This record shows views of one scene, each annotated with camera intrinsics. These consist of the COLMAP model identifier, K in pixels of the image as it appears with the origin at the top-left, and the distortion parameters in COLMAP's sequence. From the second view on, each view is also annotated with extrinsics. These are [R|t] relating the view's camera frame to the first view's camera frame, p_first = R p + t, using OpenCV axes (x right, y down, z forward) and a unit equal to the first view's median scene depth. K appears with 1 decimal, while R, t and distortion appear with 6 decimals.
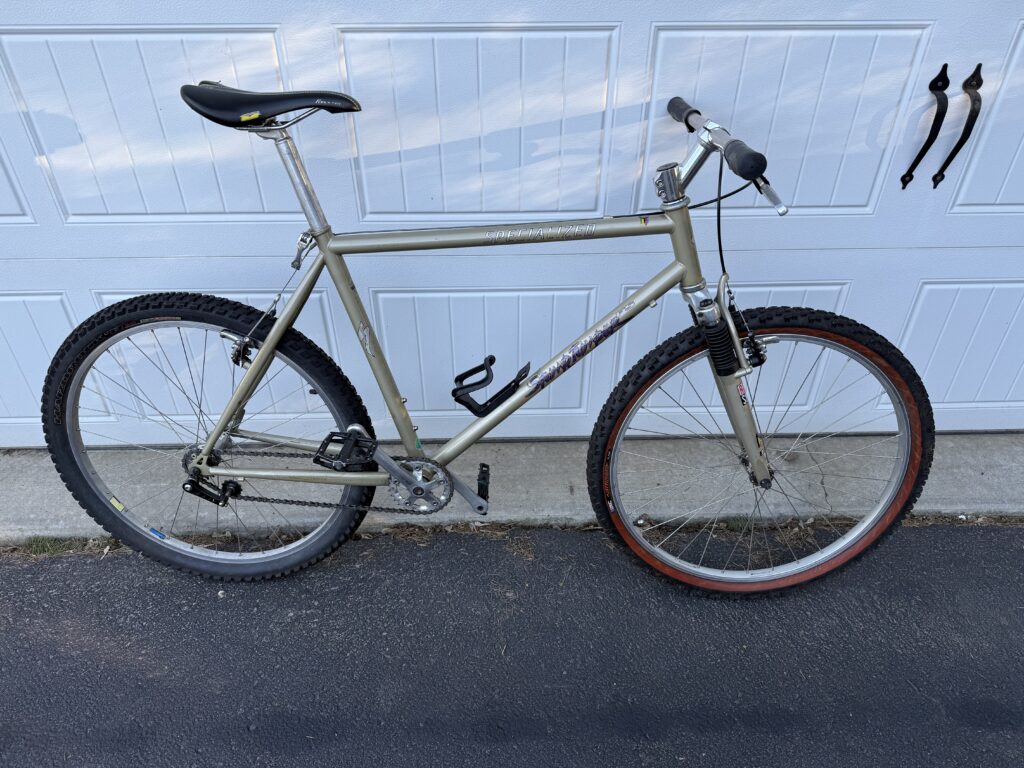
lens RADIAL K [[732.1, 0, 508.4], [0, 732.1, 384.9], [0, 0, 1]] dist [0.031132, -0.030787]
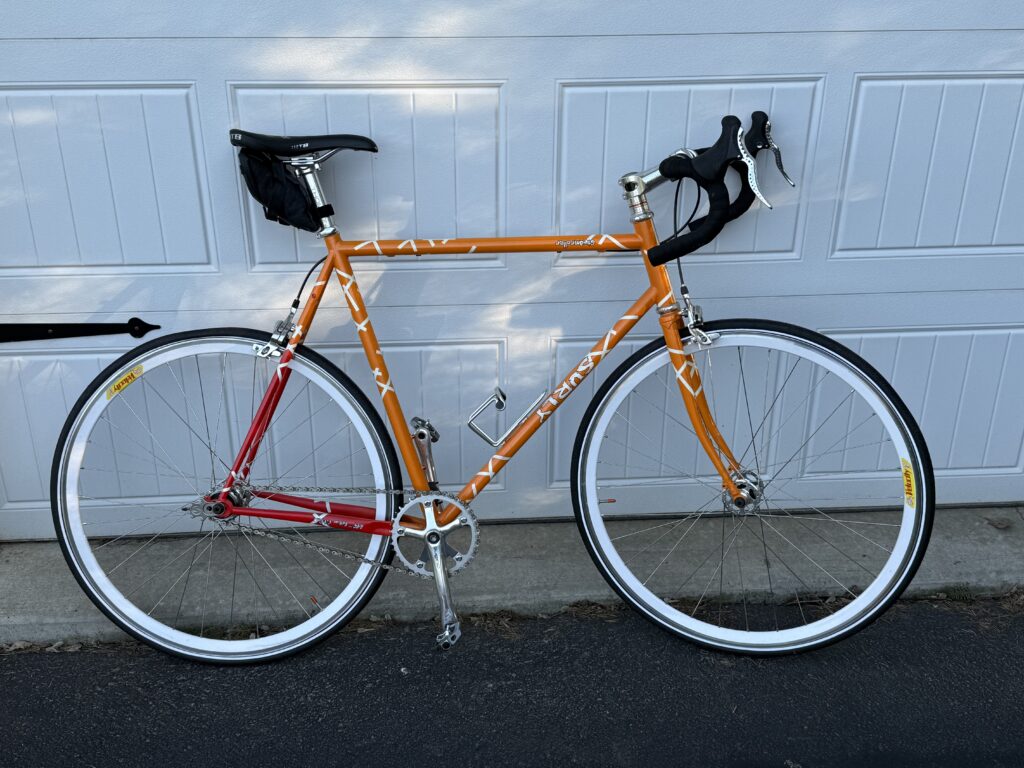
lens RADIAL K [[1174.2, 0, 513.0], [0, 1174.2, 385.3], [0, 0, 1]] dist [0.077345, 0.000000]
pose [[0.998509, -0.017210, 0.051799, -0.335934], [0.026015, 0.984323, -0.174445, 0.201160], [-0.047984, 0.175533, 0.983303, -0.495917]]
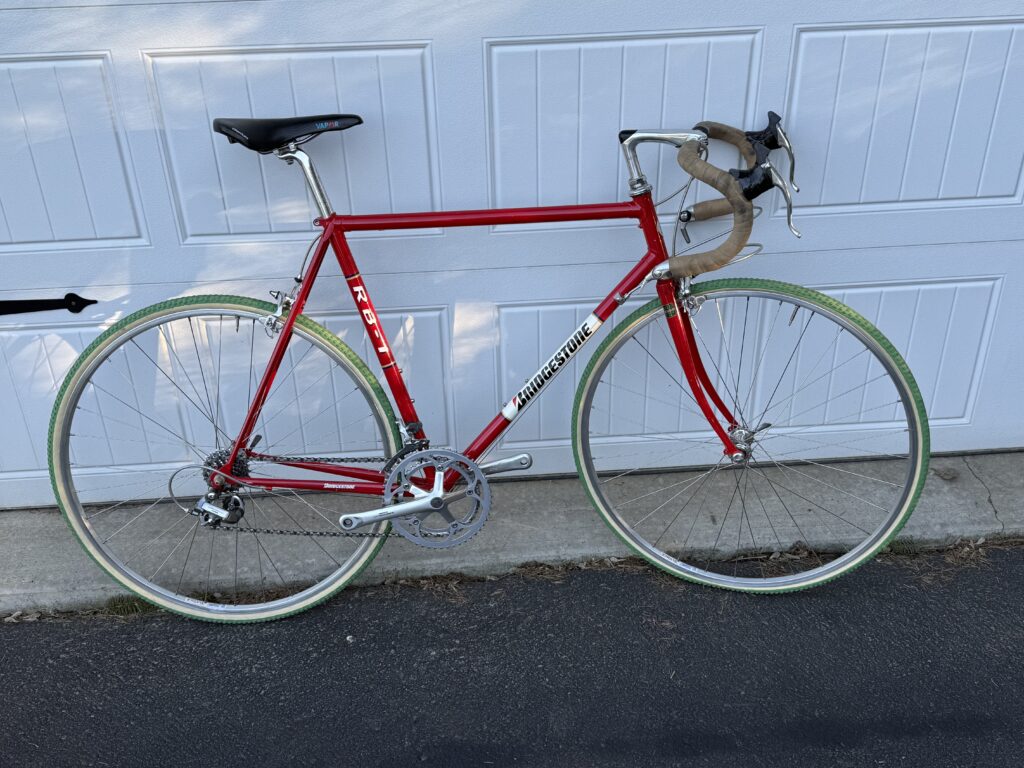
lens RADIAL K [[1062.4, 0, 512.7], [0, 1062.4, 387.6], [0, 0, 1]] dist [0.056179, 0.000000]
pose [[0.998683, -0.041241, 0.030506, -0.222851], [0.044074, 0.994118, -0.098924, 0.117415], [-0.026247, 0.100139, 0.994627, -0.357634]]
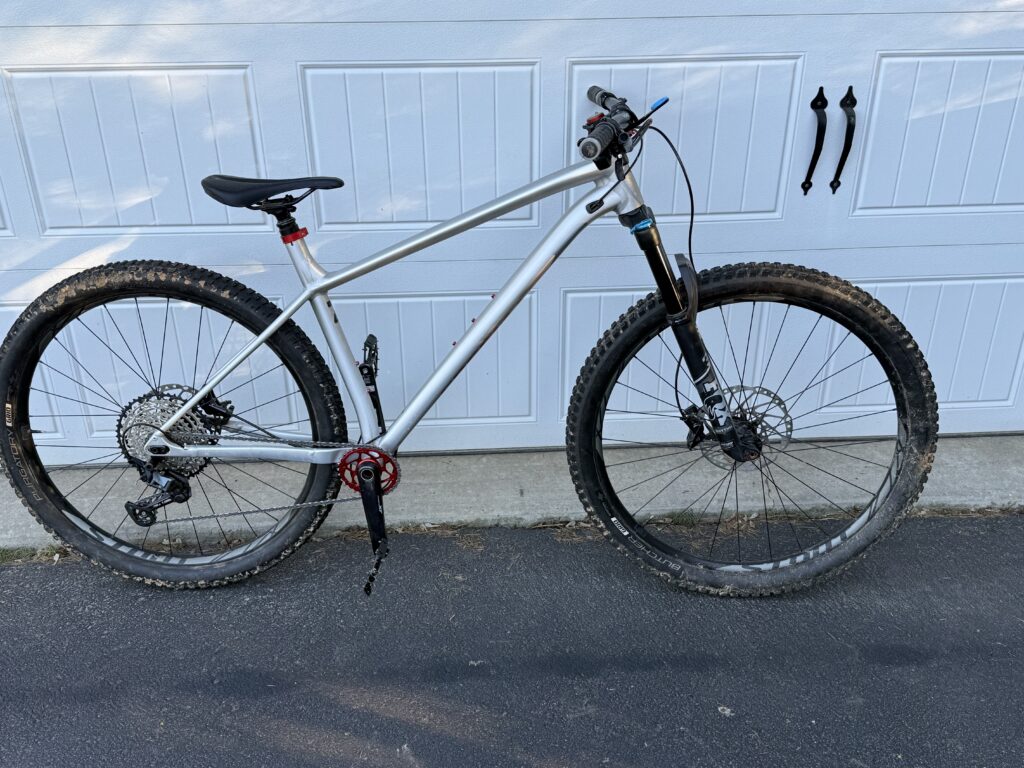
lens RADIAL K [[1034.6, 0, 512.2], [0, 1034.6, 383.7], [0, 0, 1]] dist [0.059232, 0.000000]
pose [[0.999458, -0.019875, 0.026250, 0.045261], [0.023363, 0.989865, -0.140079, 0.225576], [-0.023200, 0.140616, 0.989792, -0.504711]]
